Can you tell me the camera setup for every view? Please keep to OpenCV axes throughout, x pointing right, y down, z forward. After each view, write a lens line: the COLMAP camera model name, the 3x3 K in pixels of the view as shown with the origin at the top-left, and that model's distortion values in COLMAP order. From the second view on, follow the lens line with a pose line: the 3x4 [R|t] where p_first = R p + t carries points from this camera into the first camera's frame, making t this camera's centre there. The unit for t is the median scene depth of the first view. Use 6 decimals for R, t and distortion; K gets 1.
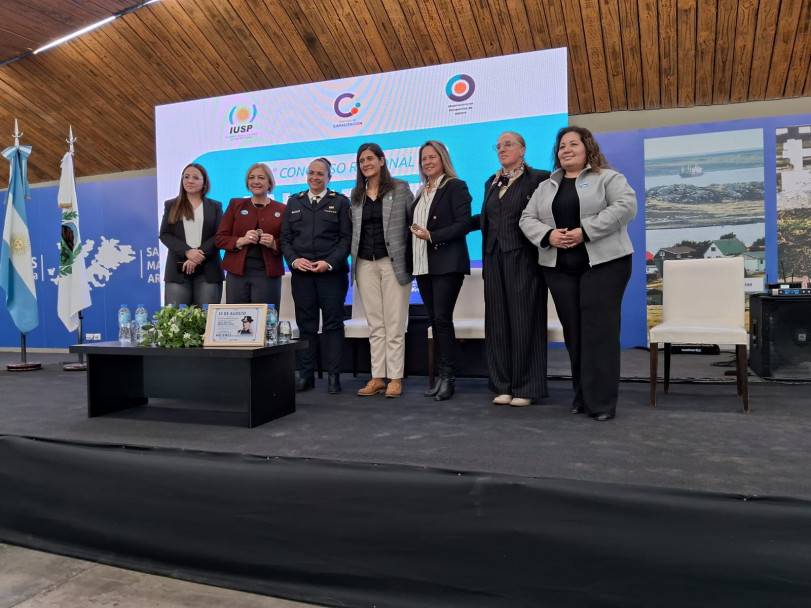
lens RADIAL K [[641.3, 0, 405.6], [0, 641.3, 305.2], [0, 0, 1]] dist [0.004890, -0.048499]
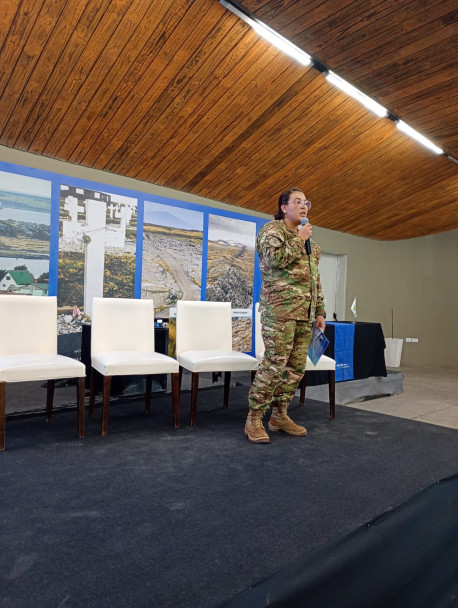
lens RADIAL K [[502.6, 0, 232.2], [0, 502.6, 303.1], [0, 0, 1]] dist [0.058975, -0.059068]
pose [[0.414968, 0.034643, 0.909176, -0.161295], [-0.020302, 0.999379, -0.028813, -0.028060], [-0.909609, -0.006502, 0.415414, 0.296643]]
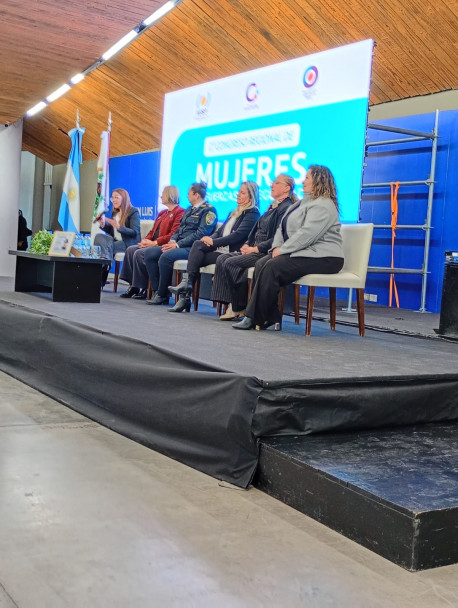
lens RADIAL K [[797.5, 0, 229.0], [0, 797.5, 304.0], [0, 0, 1]] dist [0.017987, 0.109523]
pose [[0.787044, 0.117412, -0.605621, 0.808325], [-0.103206, 0.992945, 0.058380, 0.011367], [0.608203, 0.016556, 0.793609, -0.242686]]
